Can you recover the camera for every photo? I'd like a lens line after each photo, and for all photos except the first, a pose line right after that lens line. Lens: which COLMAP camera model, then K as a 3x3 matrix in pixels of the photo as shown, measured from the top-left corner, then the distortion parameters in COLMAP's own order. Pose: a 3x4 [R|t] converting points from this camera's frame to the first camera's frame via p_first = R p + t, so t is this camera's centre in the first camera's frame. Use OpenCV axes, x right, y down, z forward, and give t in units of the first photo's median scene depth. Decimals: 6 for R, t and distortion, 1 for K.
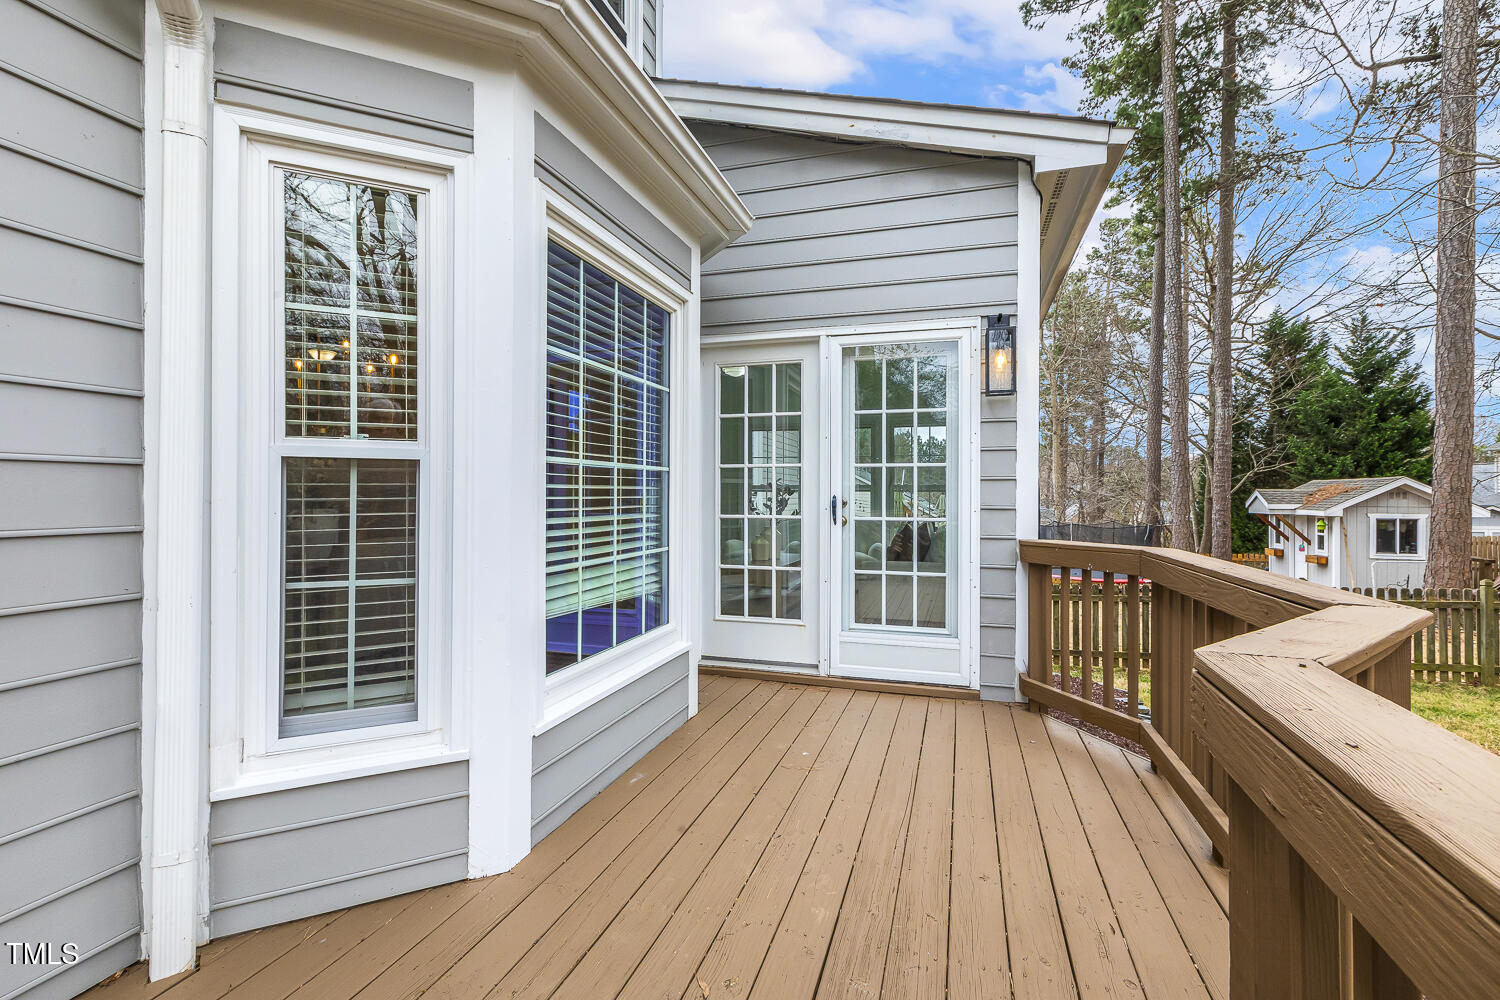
lens RADIAL K [[675.2, 0, 750.1], [0, 675.2, 508.7], [0, 0, 1]] dist [0.000248, 0.000471]
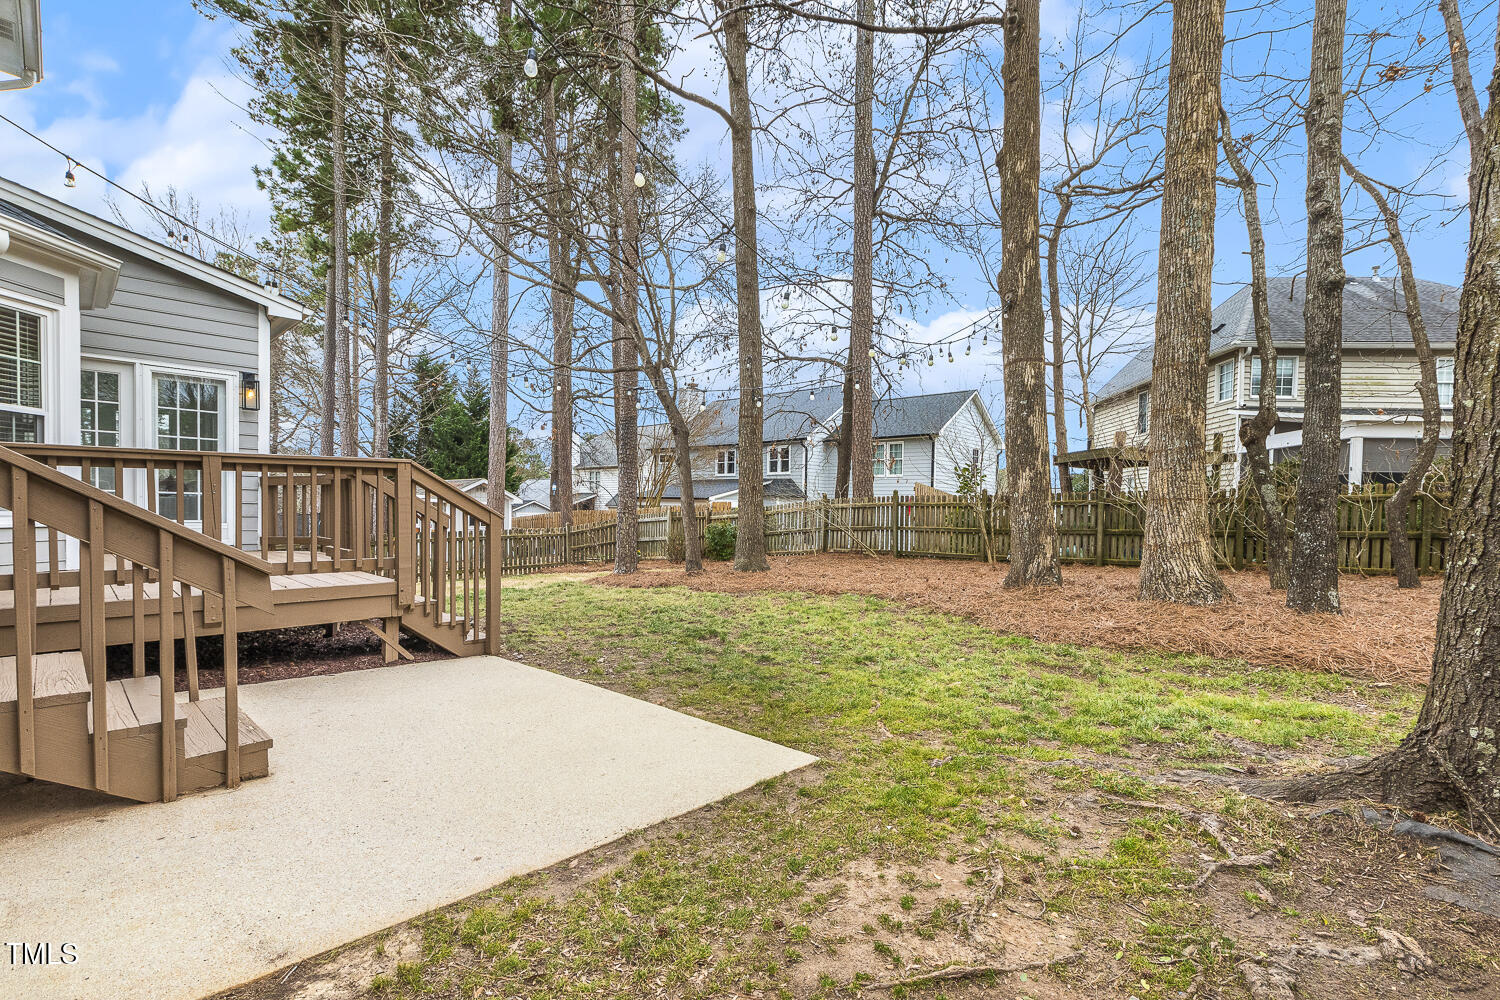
lens RADIAL K [[675.2, 0, 750.1], [0, 675.2, 508.7], [0, 0, 1]] dist [0.000248, 0.000471]
pose [[0.456155, 0.001739, 0.889899, -0.094764], [0.004775, 0.999979, -0.004402, 0.019269], [-0.889888, 0.006257, 0.456137, -0.162651]]
